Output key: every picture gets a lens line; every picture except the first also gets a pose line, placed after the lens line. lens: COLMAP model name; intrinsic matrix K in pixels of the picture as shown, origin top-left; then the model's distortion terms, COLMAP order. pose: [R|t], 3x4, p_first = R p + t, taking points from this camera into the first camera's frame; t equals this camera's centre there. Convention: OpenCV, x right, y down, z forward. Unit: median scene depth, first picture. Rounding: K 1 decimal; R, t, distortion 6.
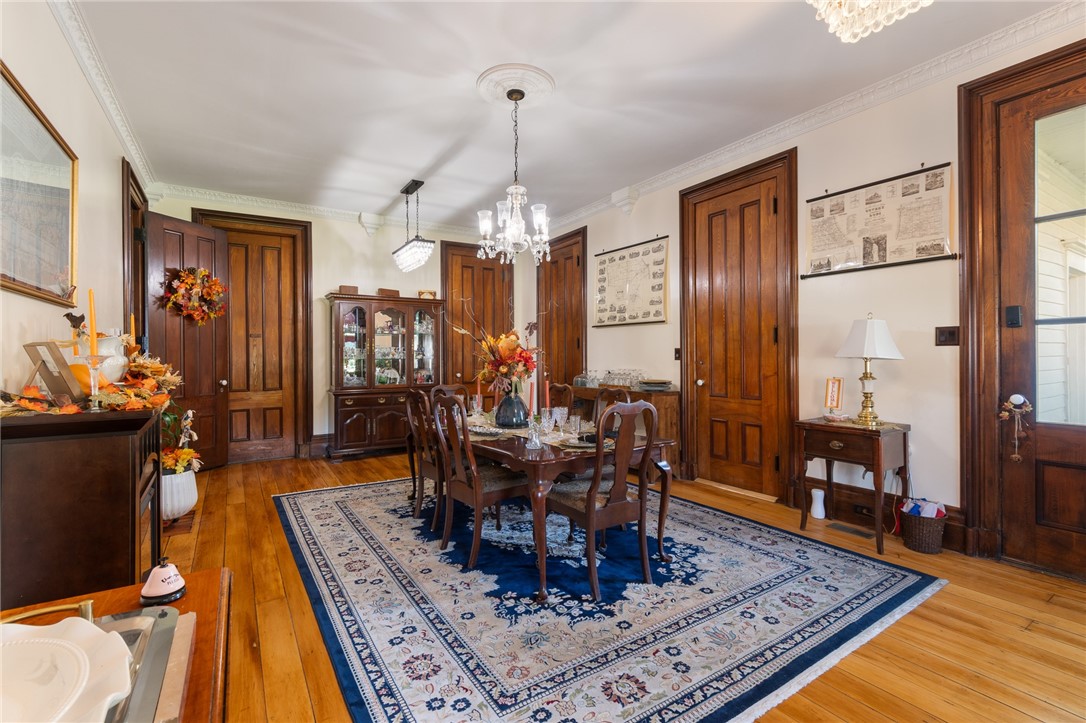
lens RADIAL K [[485.4, 0, 540.7], [0, 485.4, 360.8], [0, 0, 1]] dist [0.007452, -0.003092]
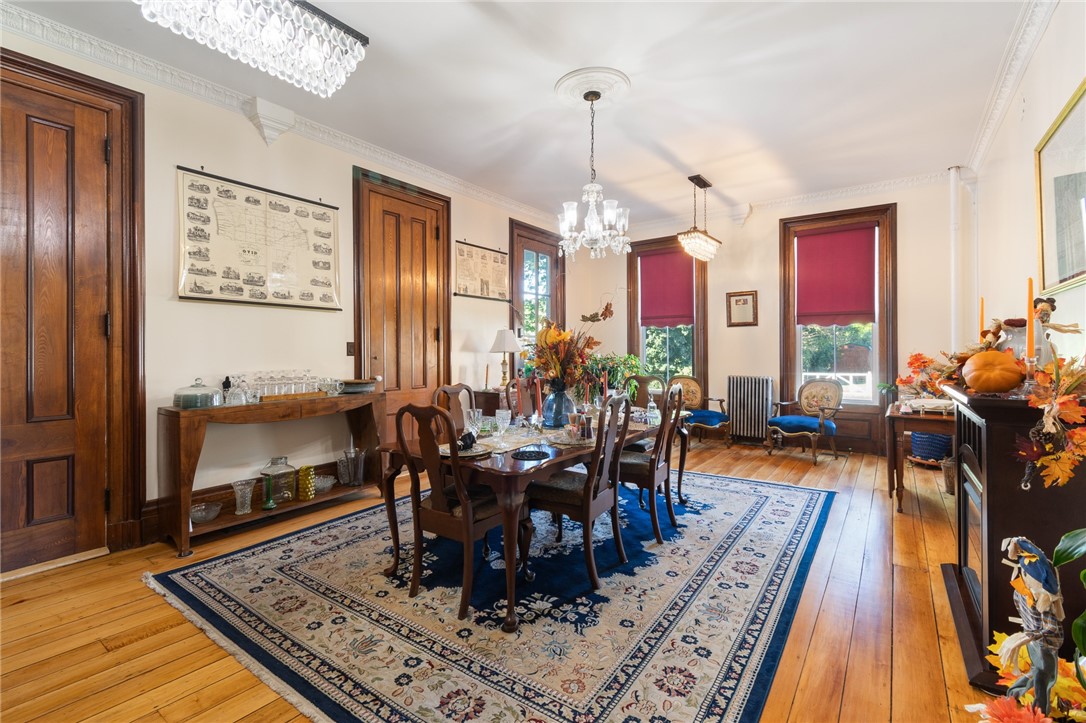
lens RADIAL K [[485.4, 0, 544.0], [0, 485.4, 346.4], [0, 0, 1]] dist [0.007452, -0.003092]
pose [[-0.371233, 0.020574, 0.928312, -1.040477], [0.022087, 0.999667, -0.013323, 0.000338], [-0.928277, 0.015557, -0.371564, 1.592917]]
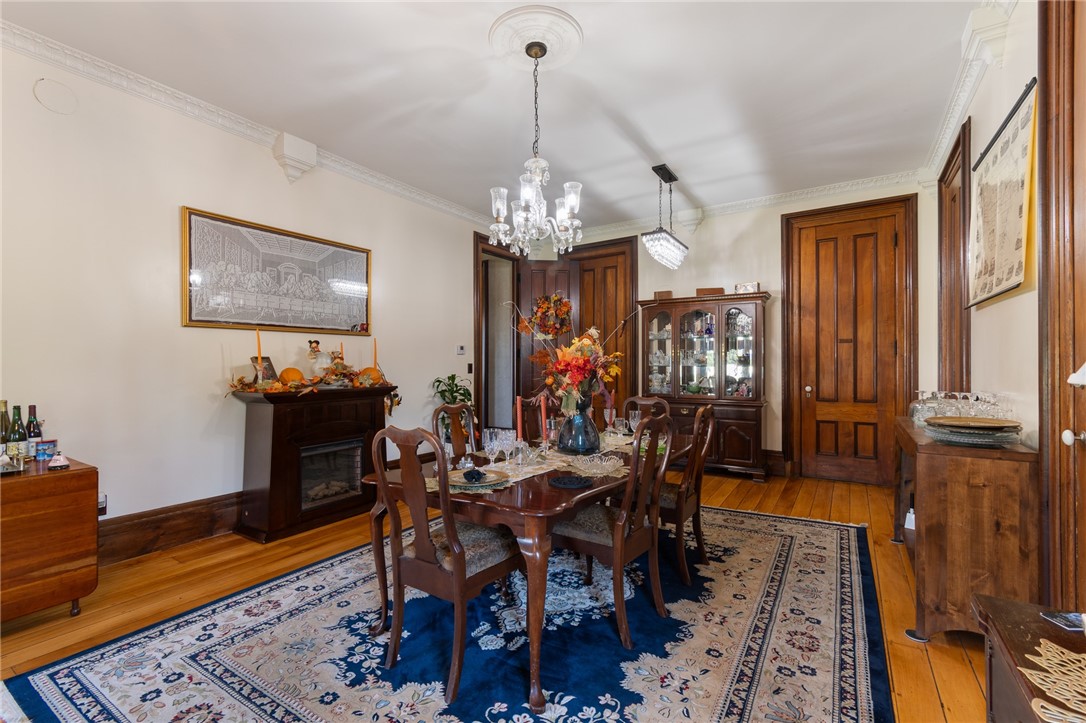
lens RADIAL K [[485.4, 0, 538.5], [0, 485.4, 363.9], [0, 0, 1]] dist [0.007452, -0.003092]
pose [[0.409321, 0.005216, -0.912375, 0.763850], [-0.010794, 0.999941, 0.000874, -0.010998], [0.912326, 0.009490, 0.409354, 0.716063]]
